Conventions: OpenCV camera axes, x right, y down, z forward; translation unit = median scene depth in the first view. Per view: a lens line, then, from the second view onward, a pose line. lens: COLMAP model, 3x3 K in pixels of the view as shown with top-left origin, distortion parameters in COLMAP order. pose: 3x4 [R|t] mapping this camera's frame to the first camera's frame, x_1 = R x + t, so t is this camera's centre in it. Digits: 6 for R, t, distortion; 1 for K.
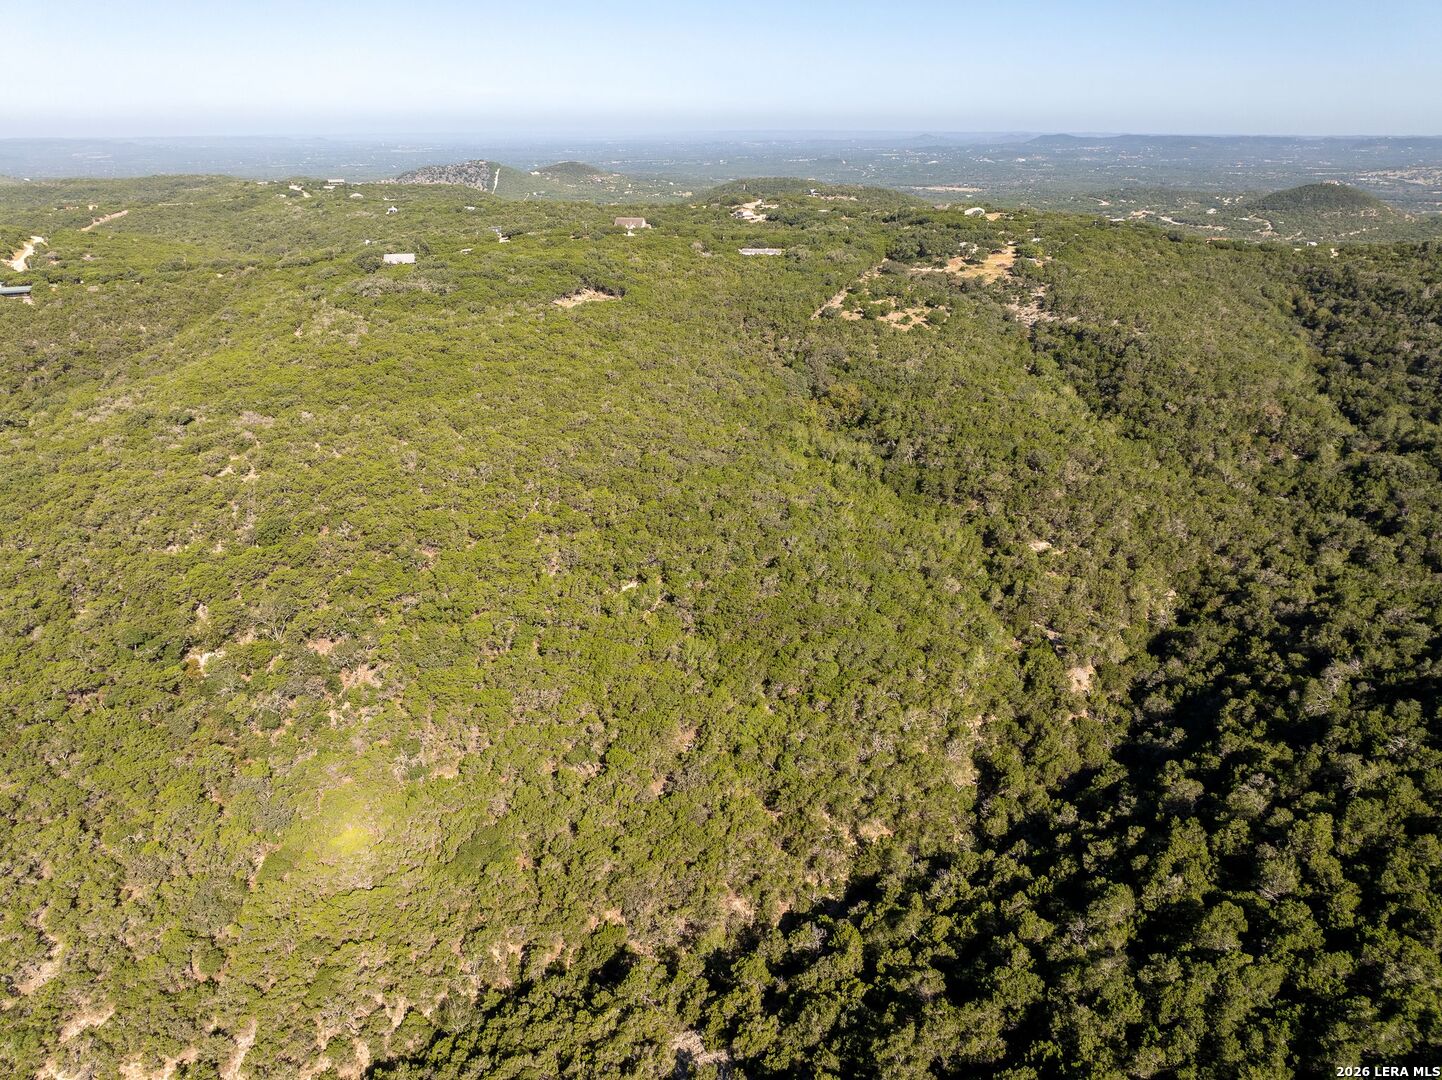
lens RADIAL K [[1013.0, 0, 721.0], [0, 1013.0, 540.0], [0, 0, 1]] dist [-0.039620, -0.000127]
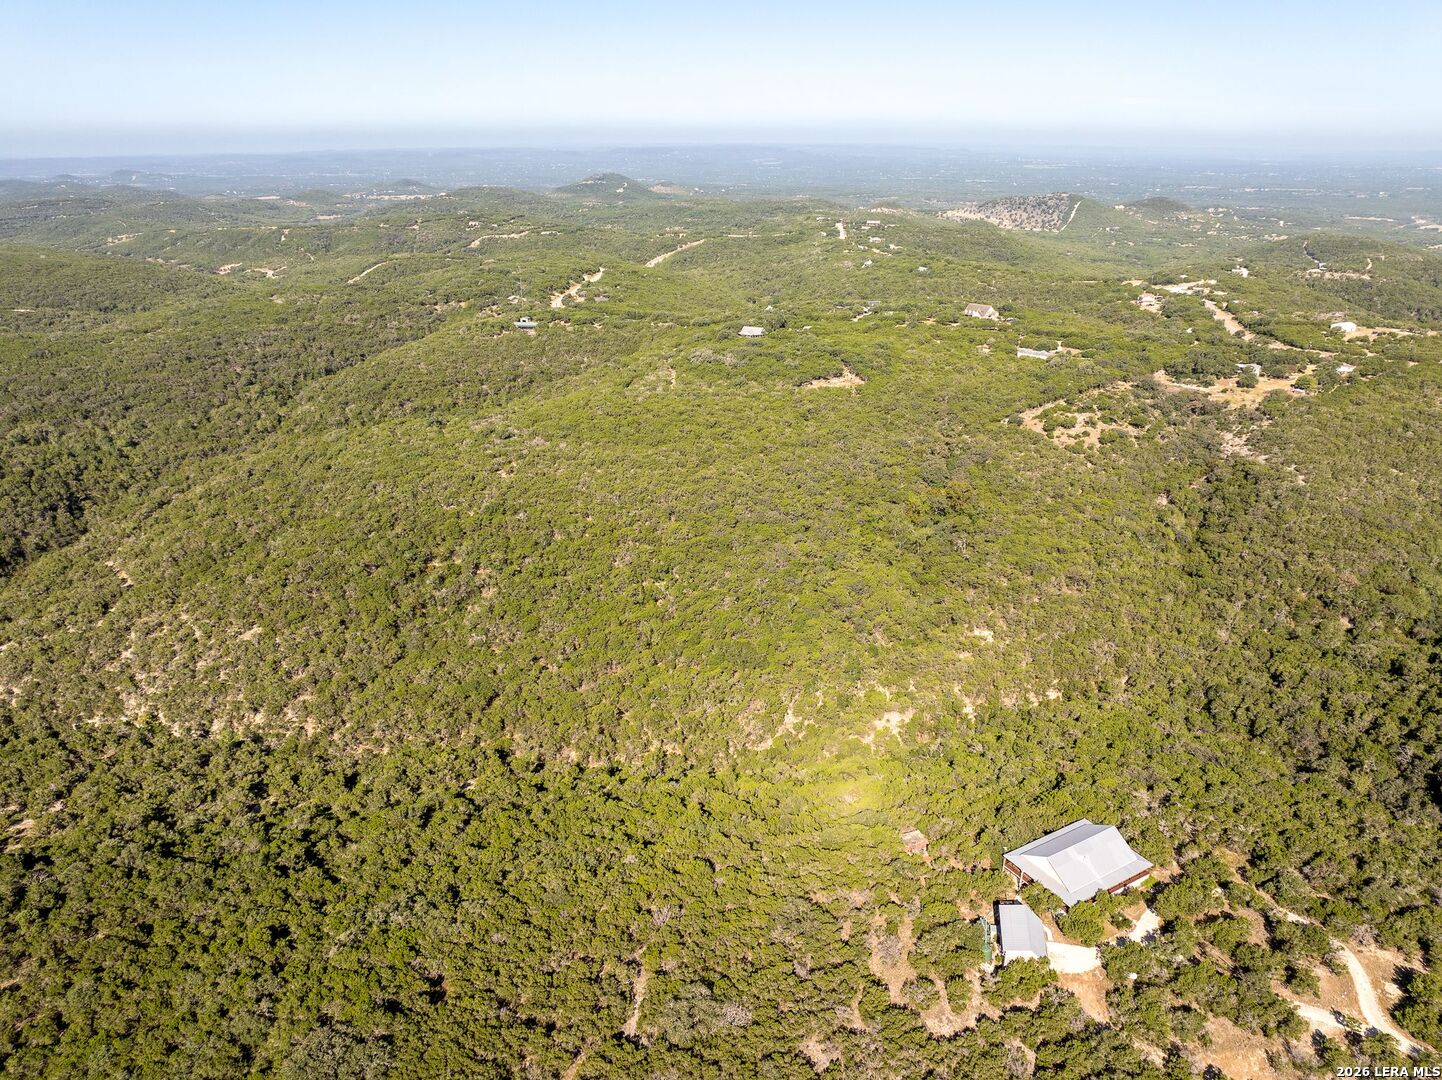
lens RADIAL K [[1012.7, 0, 721.0], [0, 1012.7, 540.0], [0, 0, 1]] dist [-0.032779, -0.008580]
pose [[0.833023, 0.206302, -0.513335, 0.390229], [-0.211189, 0.976186, 0.049605, -0.059975], [0.511344, 0.067089, 0.856754, -0.166773]]
